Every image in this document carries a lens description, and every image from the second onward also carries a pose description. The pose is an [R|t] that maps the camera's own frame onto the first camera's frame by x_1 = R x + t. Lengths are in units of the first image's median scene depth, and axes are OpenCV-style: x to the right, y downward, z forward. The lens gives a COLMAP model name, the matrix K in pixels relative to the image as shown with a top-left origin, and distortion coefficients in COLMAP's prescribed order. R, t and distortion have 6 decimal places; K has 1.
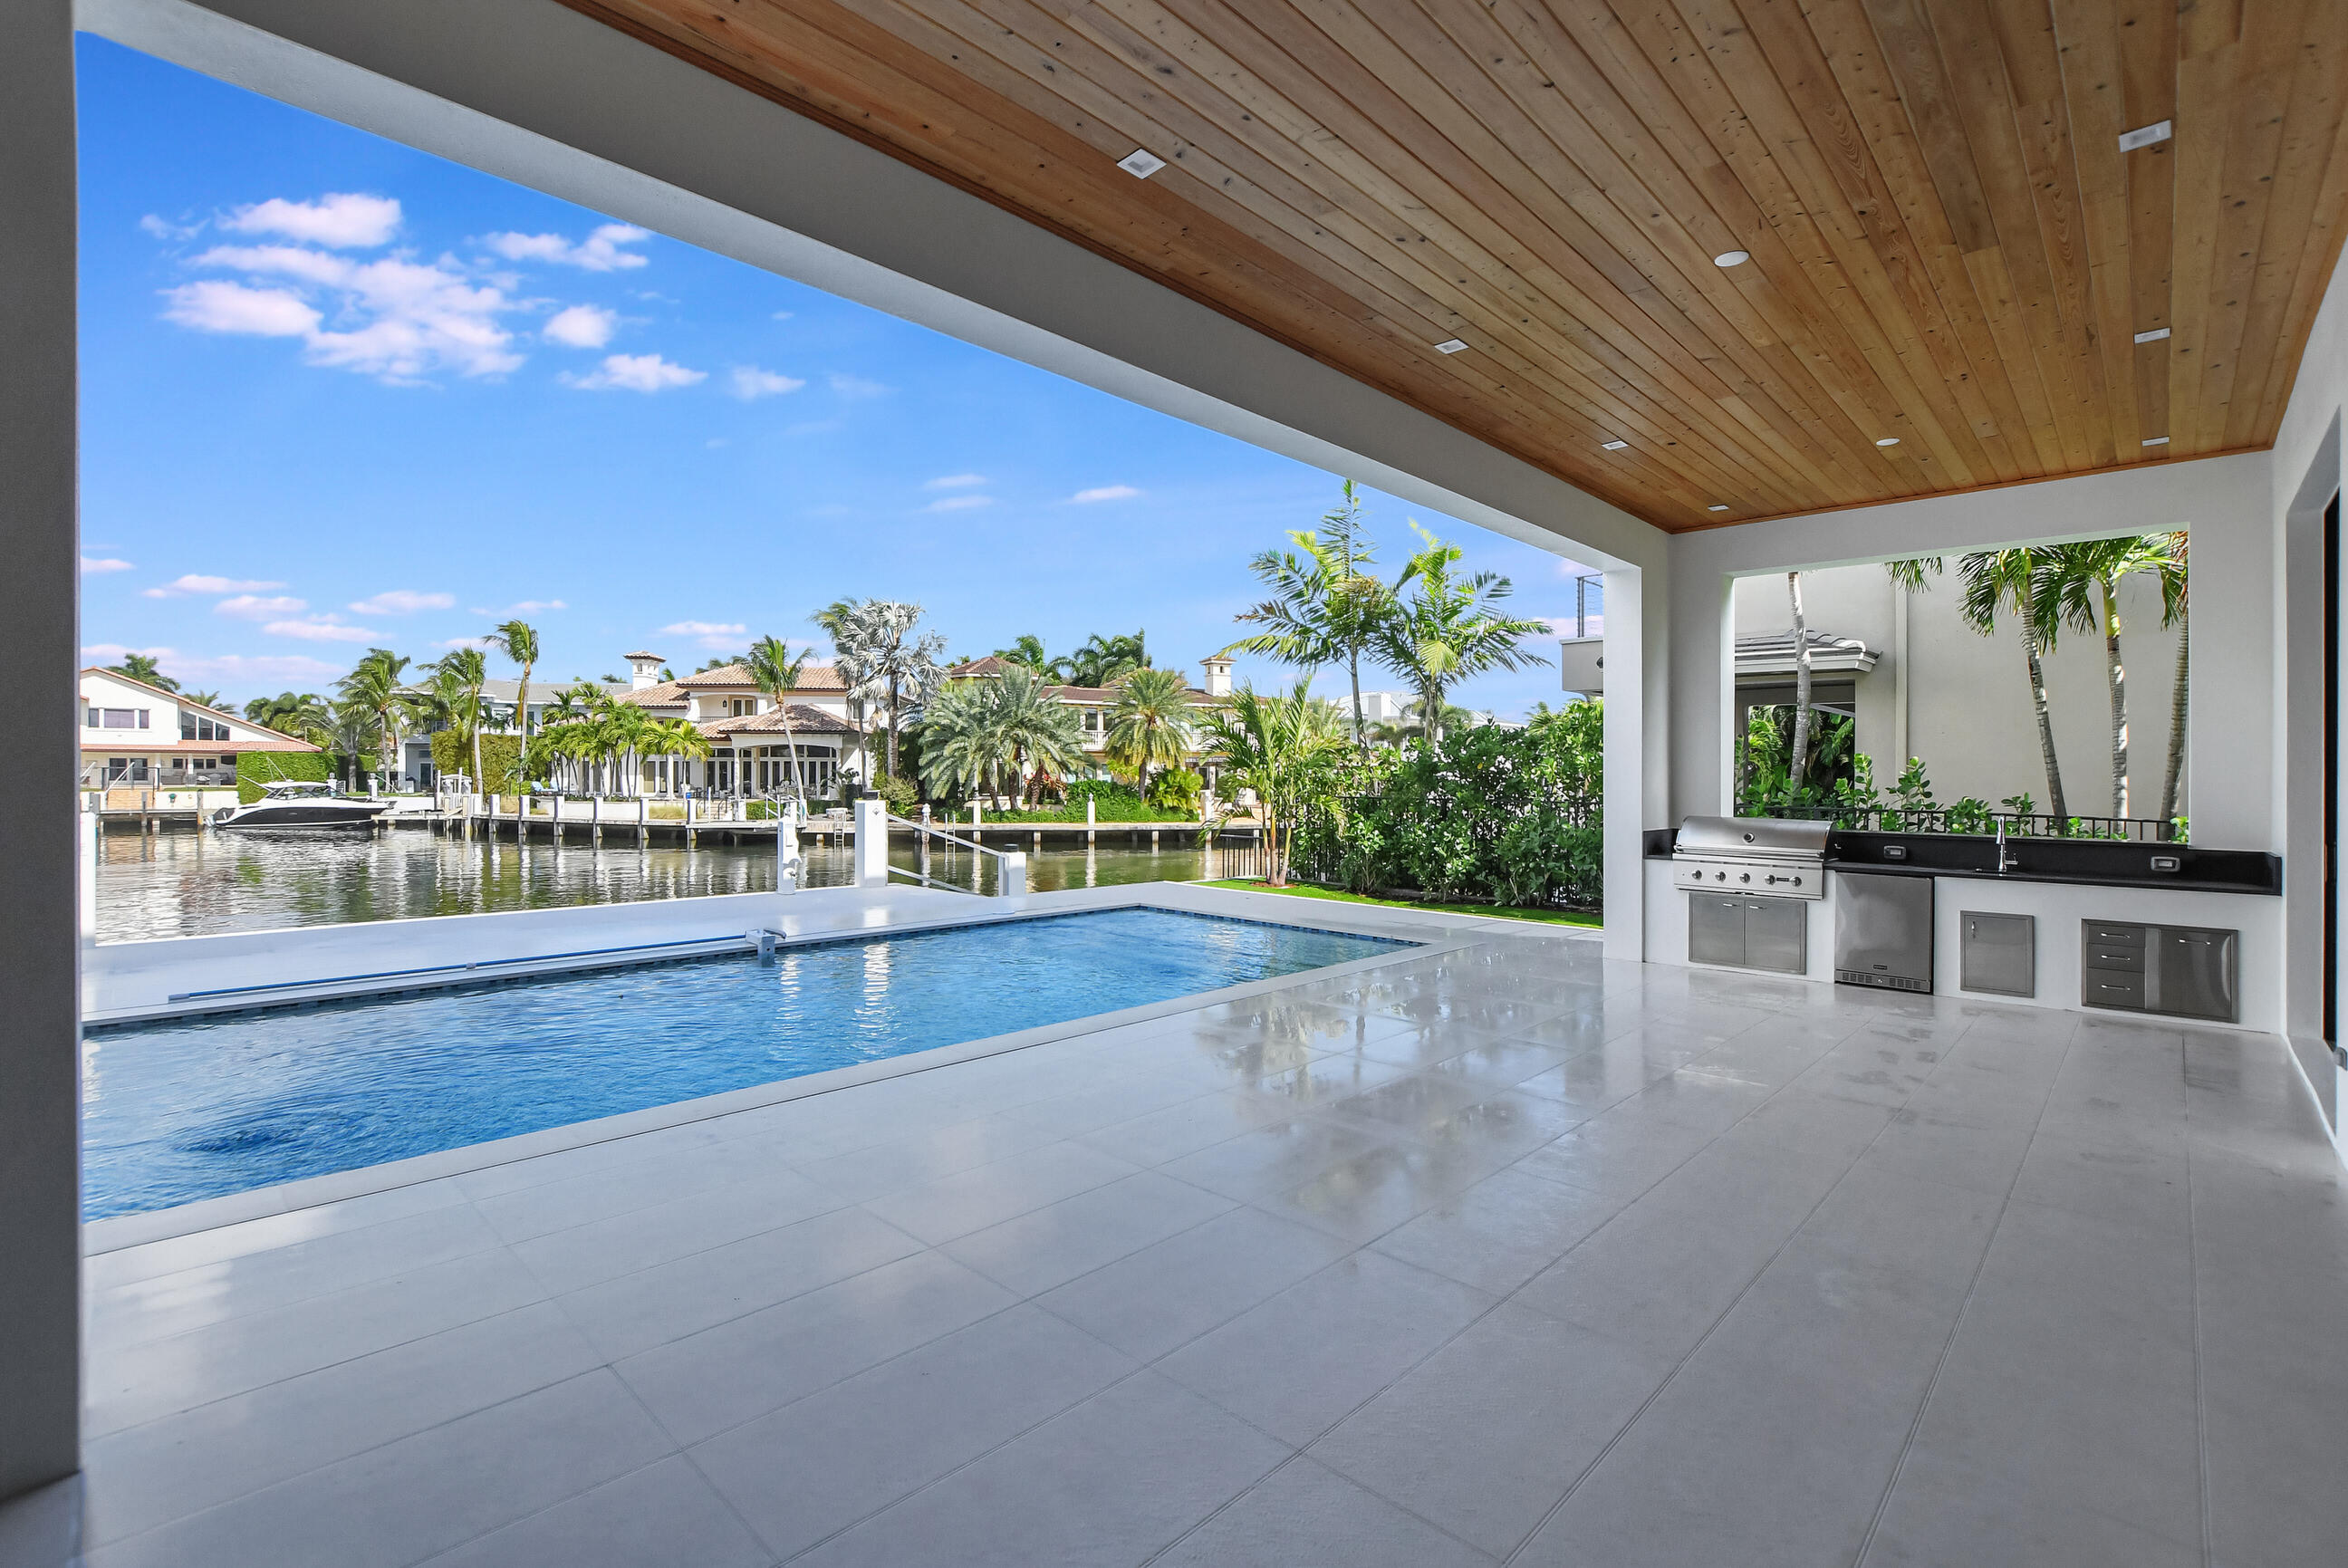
lens RADIAL K [[1069.3, 0, 1152.8], [0, 1069.3, 762.5], [0, 0, 1]] dist [-0.030869, 0.001511]
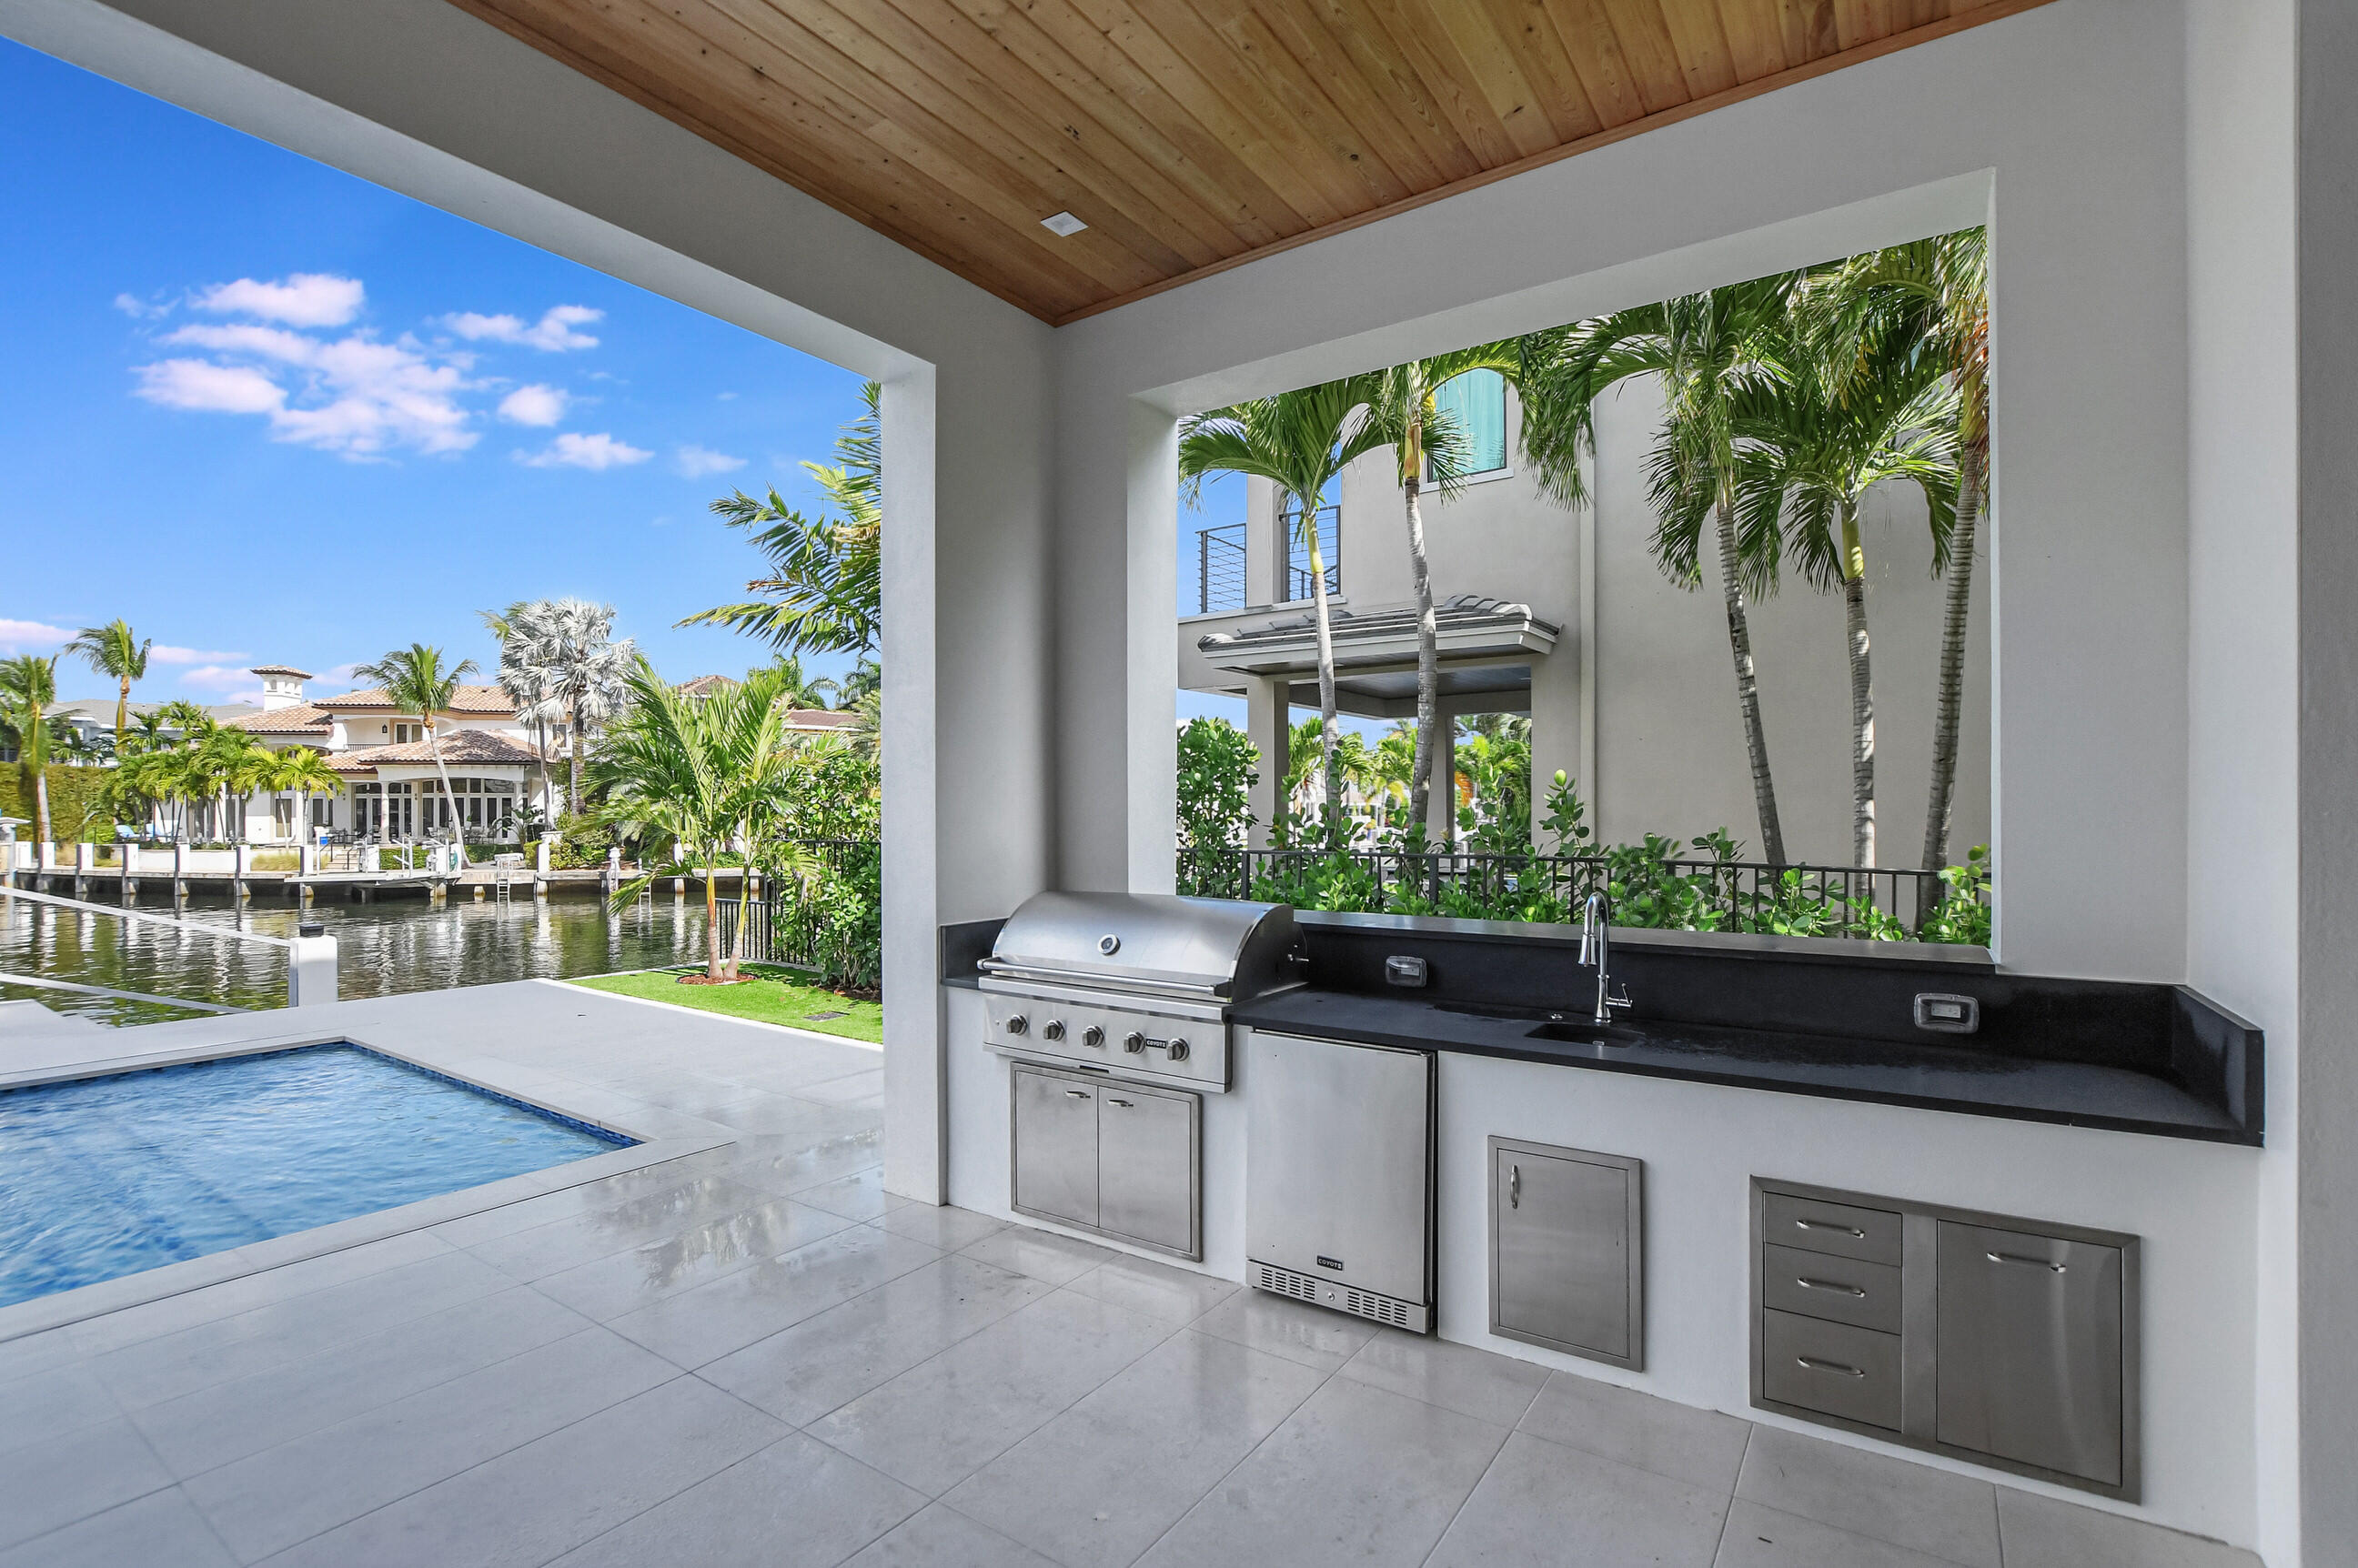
lens RADIAL K [[1073.7, 0, 1198.1], [0, 1073.7, 802.2], [0, 0, 1]] dist [-0.030869, 0.001511]
pose [[0.984029, -0.008405, 0.177810, 0.339401], [0.007377, 0.999952, 0.006446, 0.005633], [-0.177856, -0.005031, 0.984044, 0.357817]]
